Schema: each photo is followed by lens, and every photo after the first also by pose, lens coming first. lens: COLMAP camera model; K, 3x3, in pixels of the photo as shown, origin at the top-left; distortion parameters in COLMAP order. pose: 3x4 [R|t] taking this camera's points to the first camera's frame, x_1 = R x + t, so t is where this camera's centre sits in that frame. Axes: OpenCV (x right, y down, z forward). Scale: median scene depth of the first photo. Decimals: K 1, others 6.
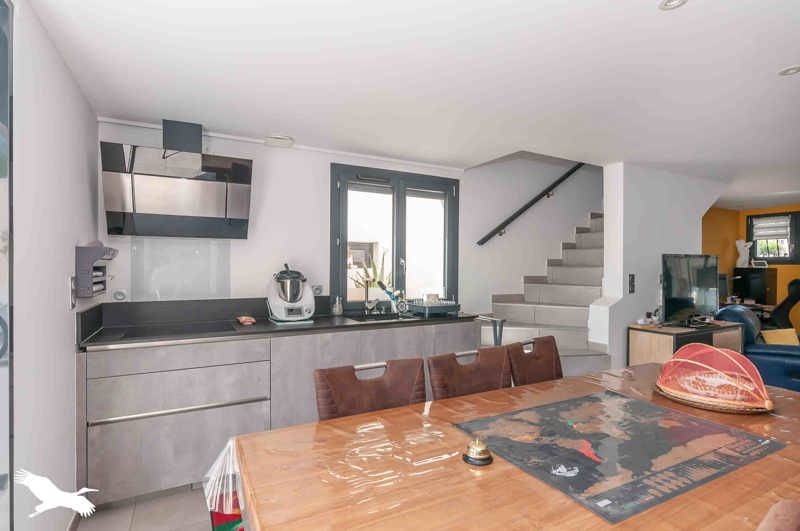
lens RADIAL K [[386.9, 0, 399.6], [0, 386.9, 267.5], [0, 0, 1]] dist [-0.001121, 0.000215]
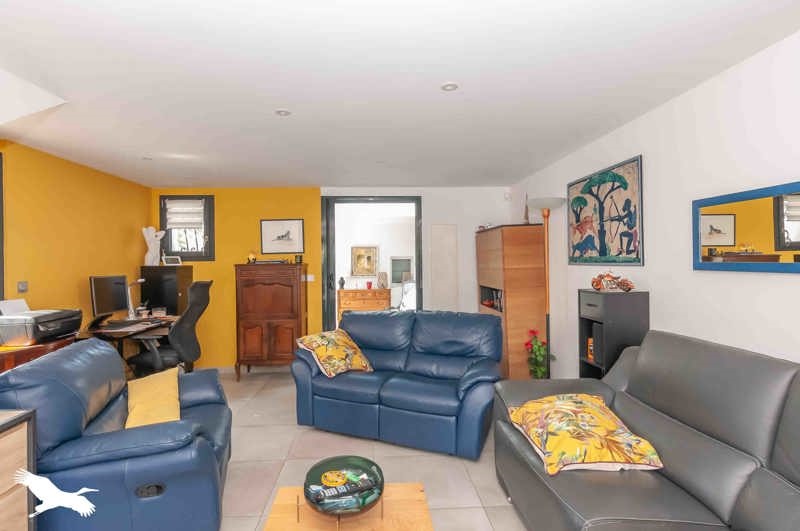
lens RADIAL K [[386.9, 0, 398.8], [0, 386.9, 263.0], [0, 0, 1]] dist [-0.001121, 0.000215]
pose [[0.394433, -0.012717, 0.918837, 0.411231], [0.017999, 0.999819, 0.006111, -0.000923], [-0.918749, 0.014127, 0.394590, 0.300049]]
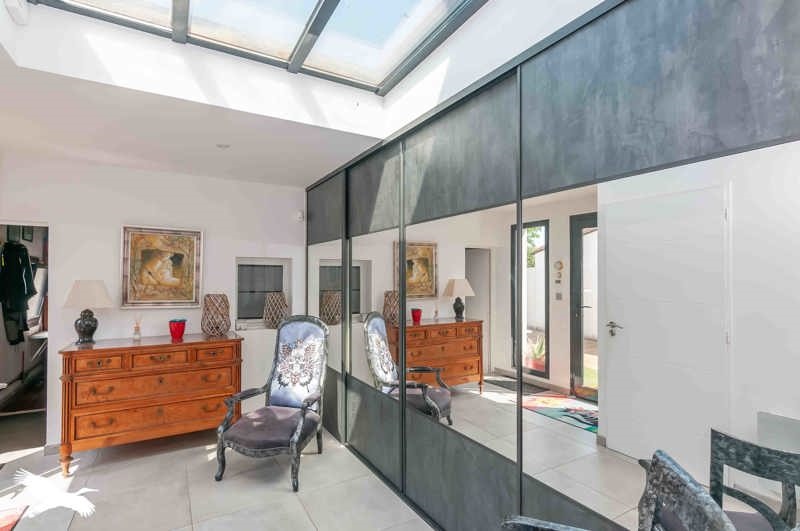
lens RADIAL K [[386.9, 0, 397.8], [0, 386.9, 268.4], [0, 0, 1]] dist [-0.001121, 0.000215]
pose [[-0.056025, 0.004593, 0.998419, 0.843315], [-0.003213, 0.999983, -0.004781, 0.001717], [-0.998424, -0.003476, -0.056009, 0.535722]]
